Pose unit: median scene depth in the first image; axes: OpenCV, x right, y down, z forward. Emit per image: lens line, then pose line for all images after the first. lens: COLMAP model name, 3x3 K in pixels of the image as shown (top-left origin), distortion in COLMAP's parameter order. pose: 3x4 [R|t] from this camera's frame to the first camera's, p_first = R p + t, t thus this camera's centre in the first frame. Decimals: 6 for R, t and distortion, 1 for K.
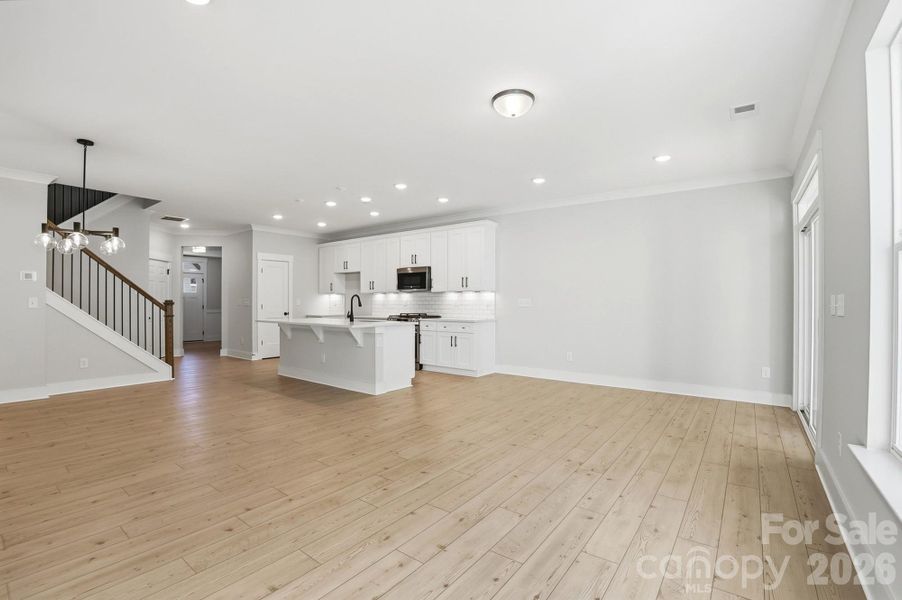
lens RADIAL K [[410.0, 0, 451.4], [0, 410.0, 299.6], [0, 0, 1]] dist [-0.057885, 0.004854]
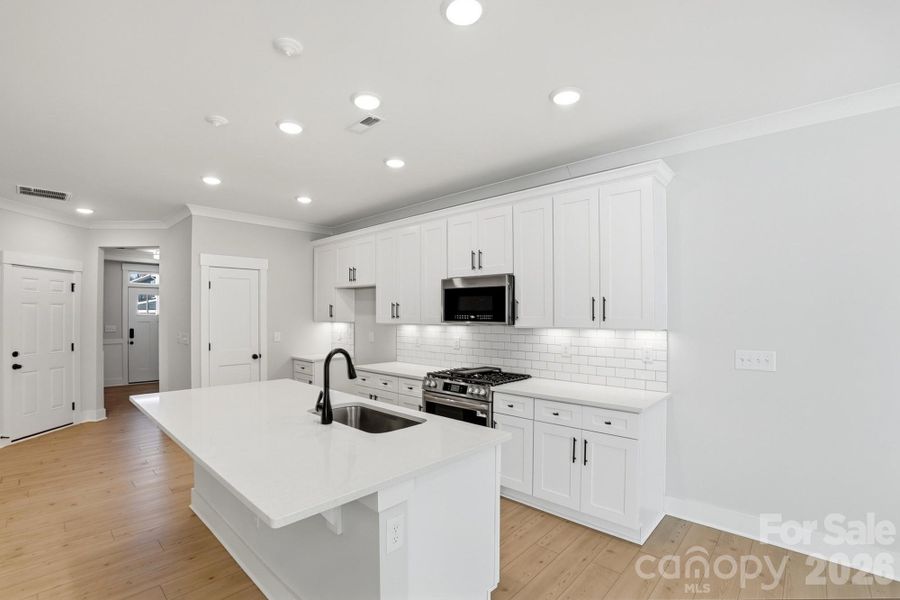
lens RADIAL K [[409.1, 0, 447.7], [0, 409.1, 308.6], [0, 0, 1]] dist [-0.057885, 0.004854]
pose [[0.995109, -0.001990, -0.098764, -0.075751], [0.001433, 0.999983, -0.005707, -0.036392], [0.098774, 0.005538, 0.995095, 0.495815]]
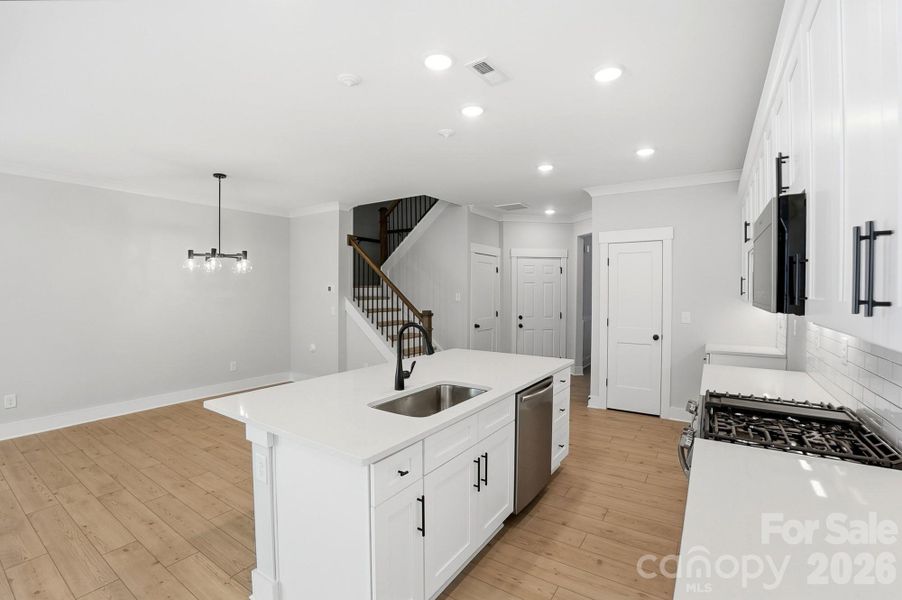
lens RADIAL K [[410.0, 0, 448.0], [0, 410.0, 299.7], [0, 0, 1]] dist [-0.057885, 0.004854]
pose [[0.050895, 0.021940, -0.998463, 0.125661], [0.007304, 0.999724, 0.022340, -0.033403], [0.998677, -0.008429, 0.050721, 0.790103]]
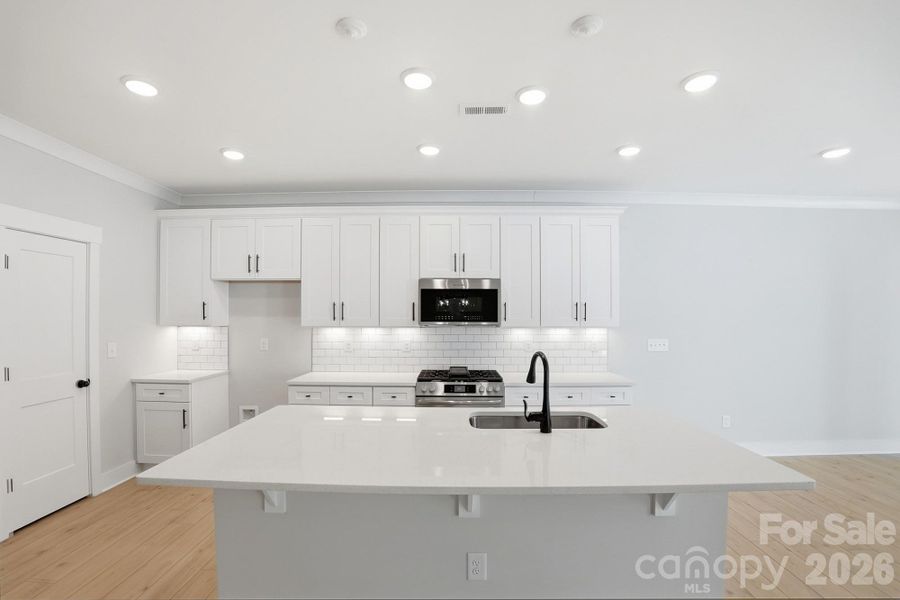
lens RADIAL K [[409.1, 0, 454.9], [0, 409.1, 308.2], [0, 0, 1]] dist [-0.057885, 0.004854]
pose [[0.802746, 0.009368, 0.596248, -0.392684], [-0.006016, 0.999953, -0.007612, -0.037622], [-0.596291, 0.002523, 0.802765, 0.586815]]
